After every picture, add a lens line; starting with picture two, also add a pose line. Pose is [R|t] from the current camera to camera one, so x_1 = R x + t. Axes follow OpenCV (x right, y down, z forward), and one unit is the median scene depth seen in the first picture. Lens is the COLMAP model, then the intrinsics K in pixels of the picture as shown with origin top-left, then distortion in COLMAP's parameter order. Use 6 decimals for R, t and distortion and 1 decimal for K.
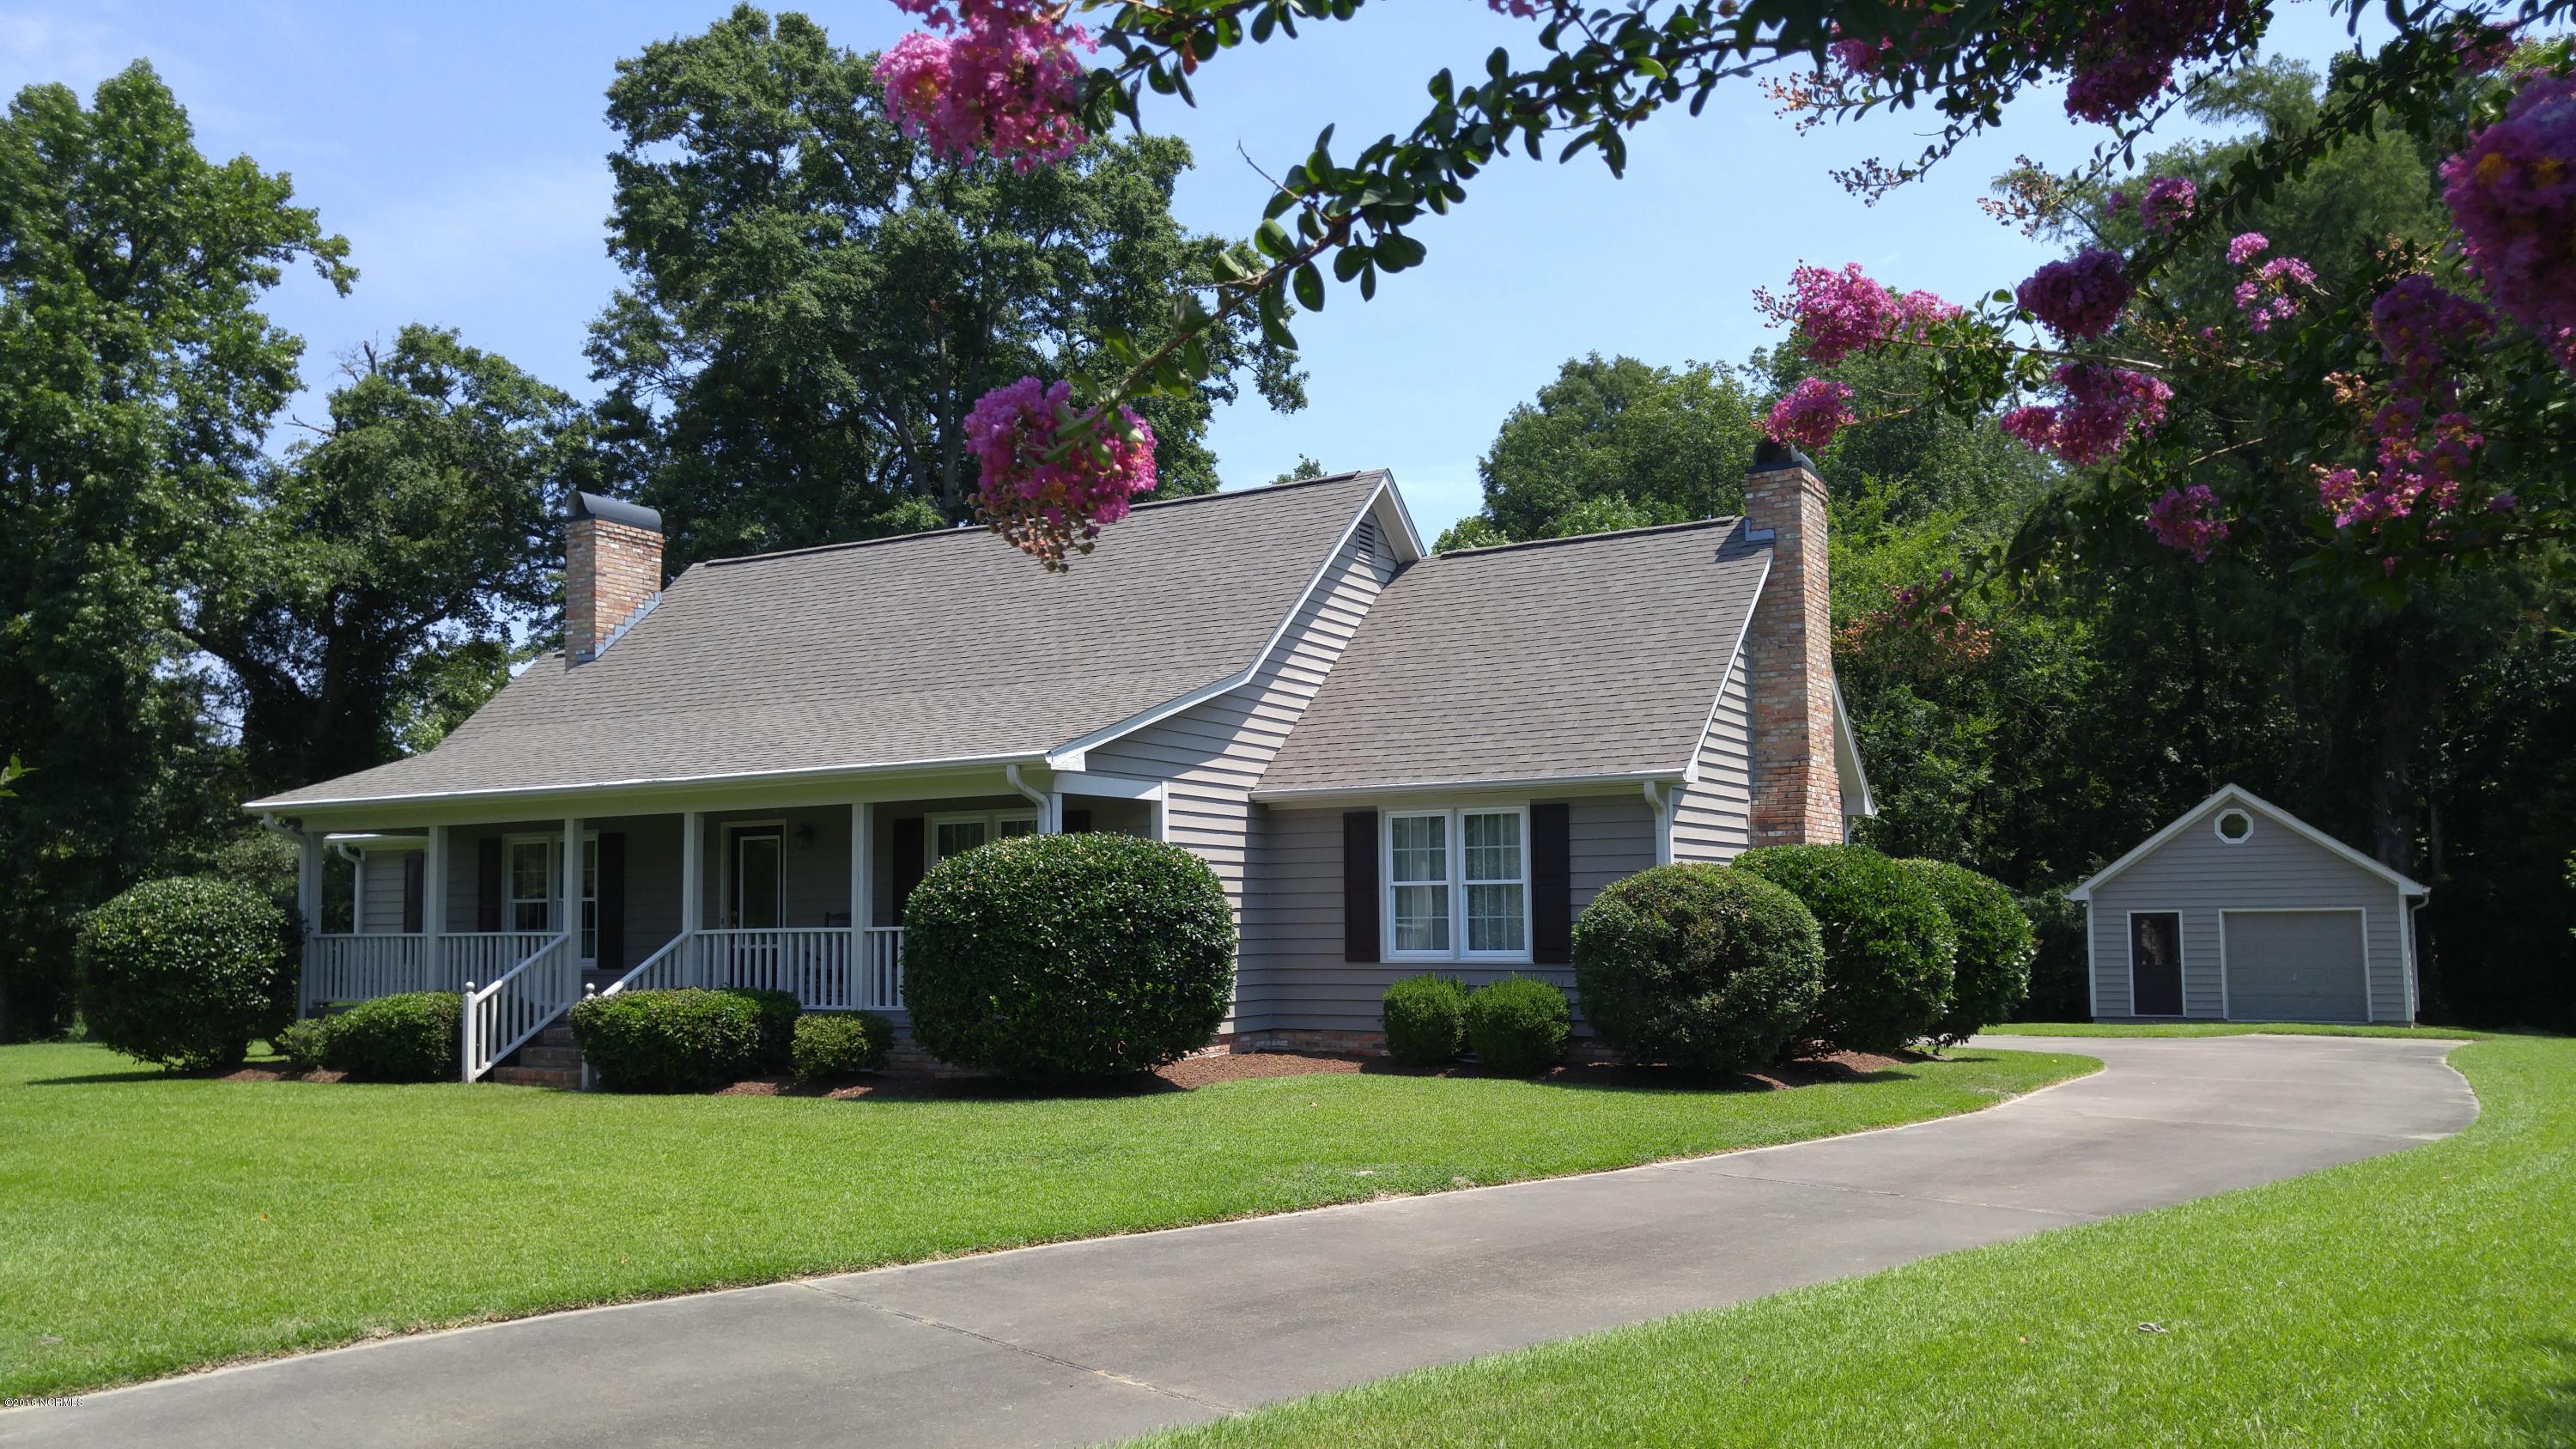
lens RADIAL K [[1810.0, 0, 1288.1], [0, 1810.0, 783.6], [0, 0, 1]] dist [0.003749, -0.034355]
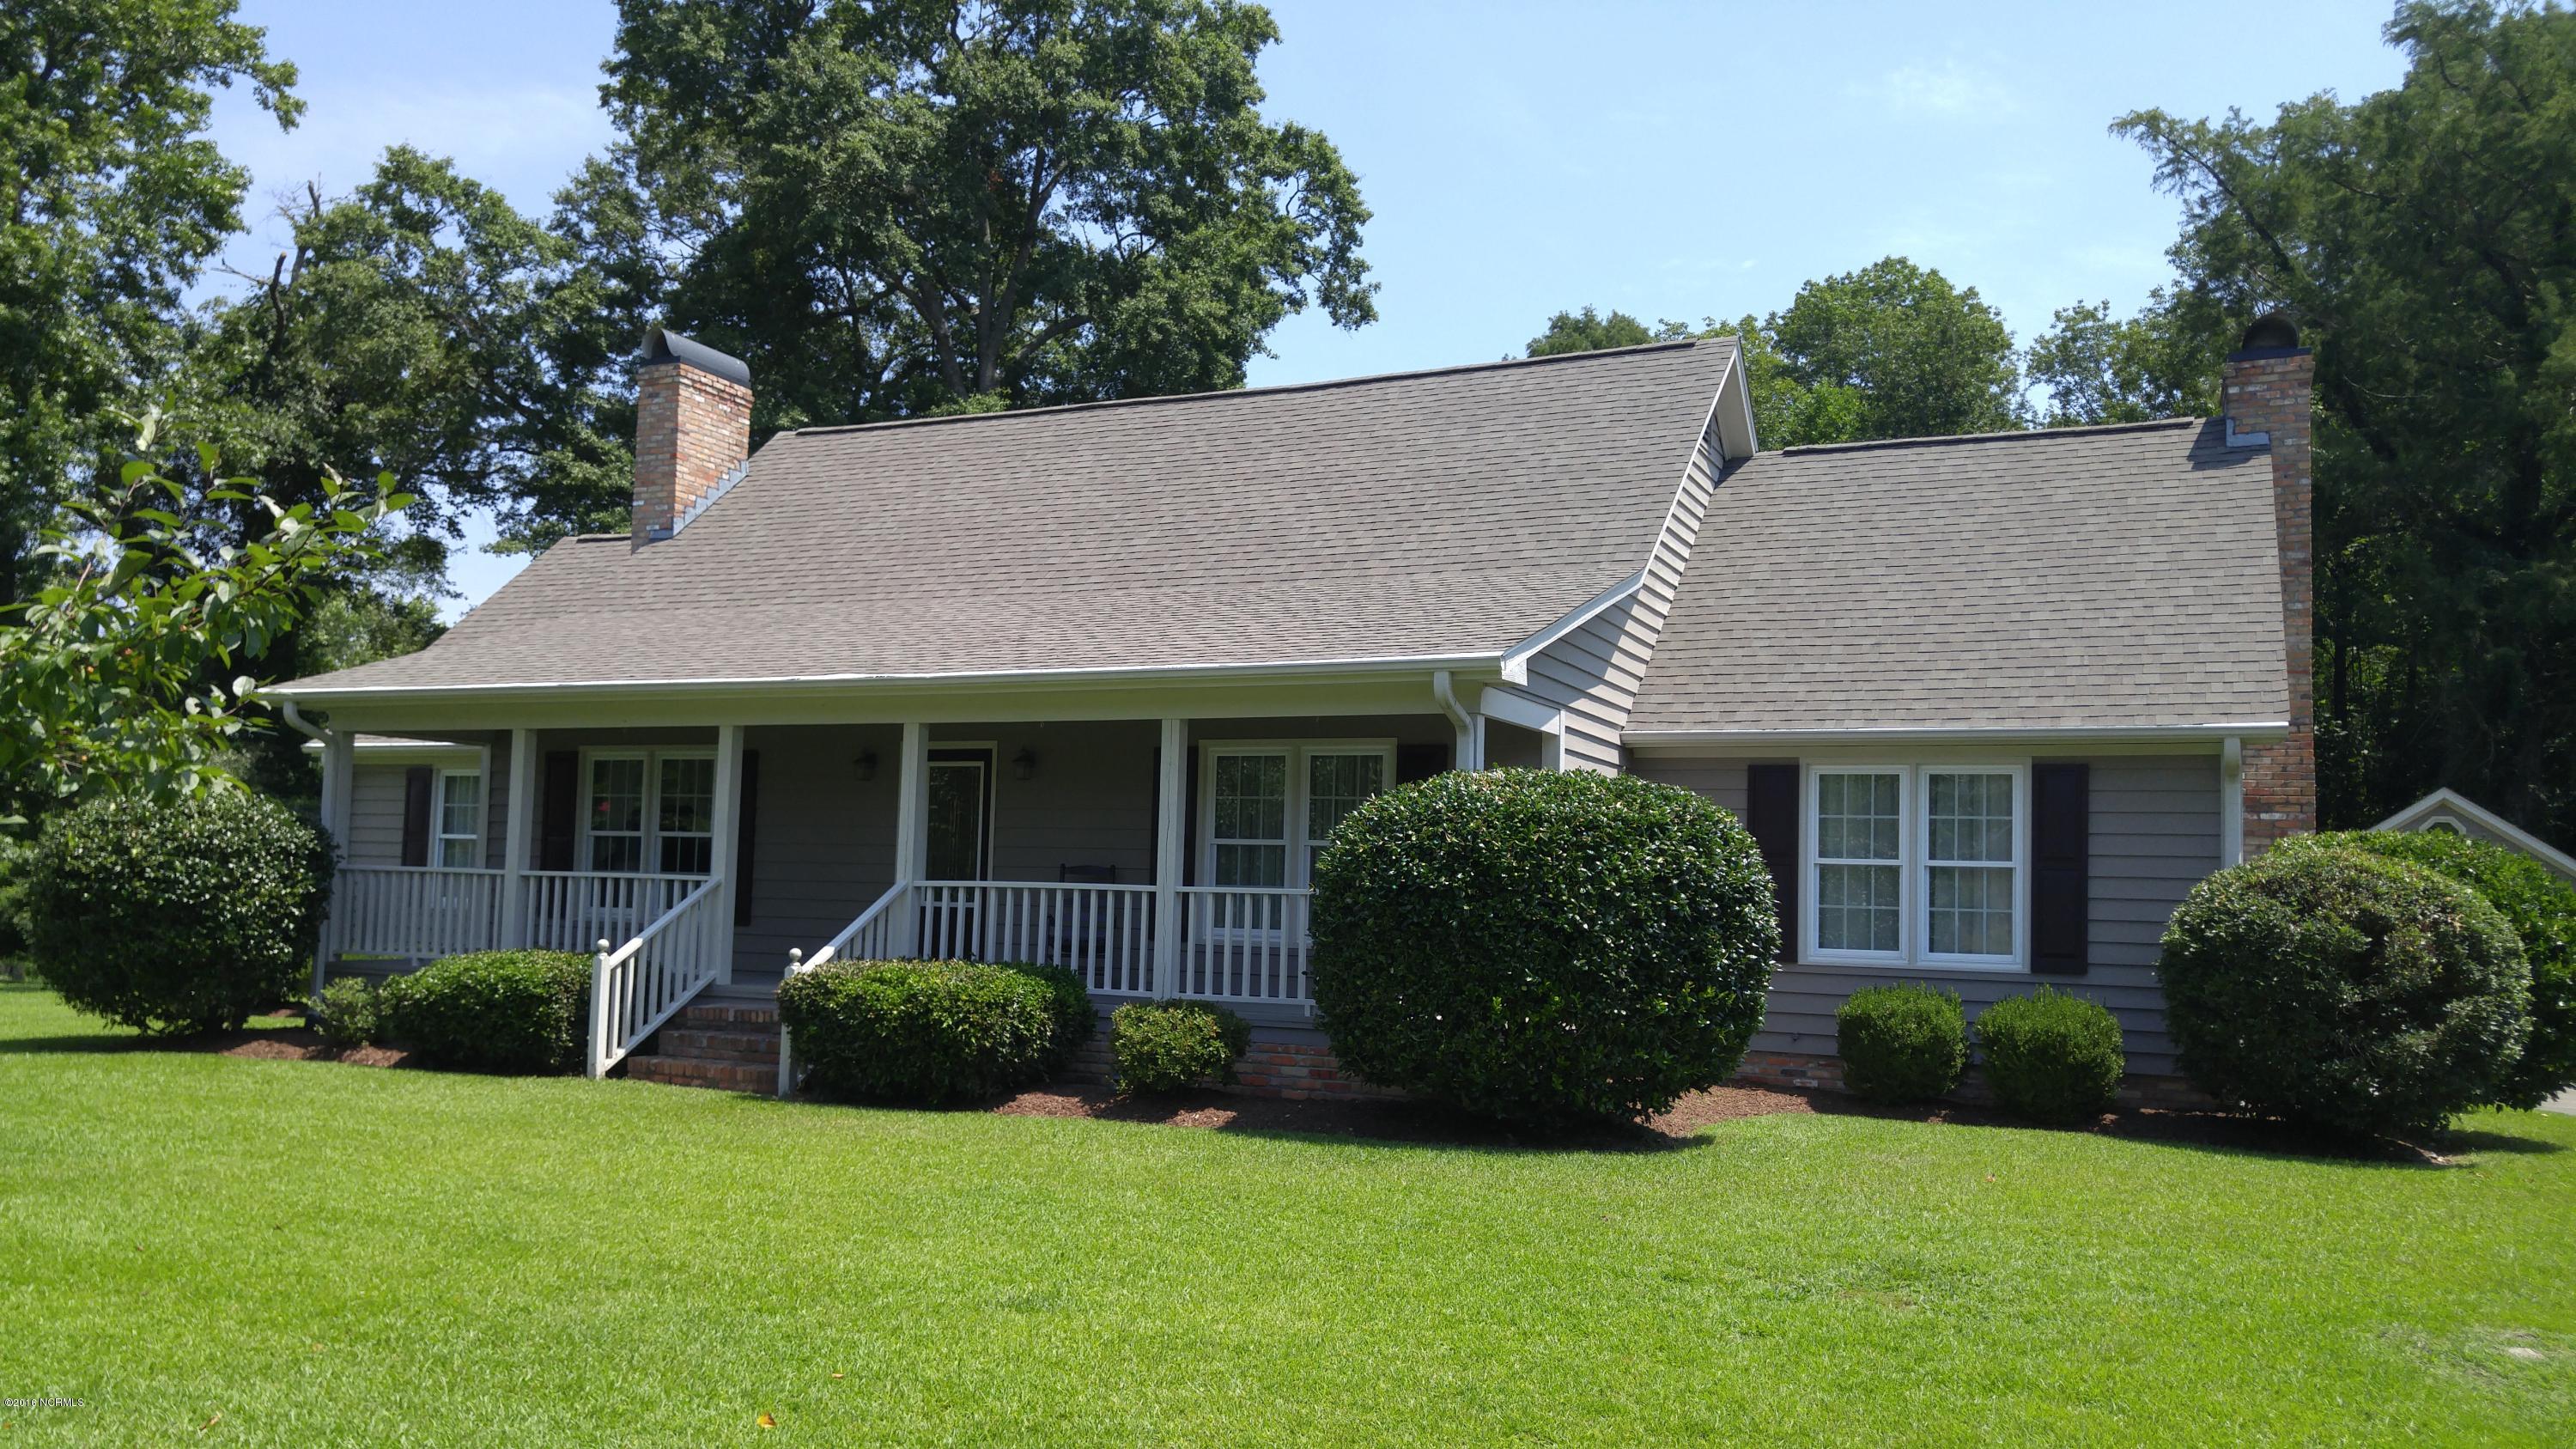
lens RADIAL K [[1912.0, 0, 1304.4], [0, 1912.0, 723.8], [0, 0, 1]] dist [0.012689, -0.048688]
pose [[0.997903, 0.046849, 0.044662, -0.190795], [-0.046220, 0.998819, -0.015001, 0.019423], [-0.045312, 0.012905, 0.998890, 0.194235]]
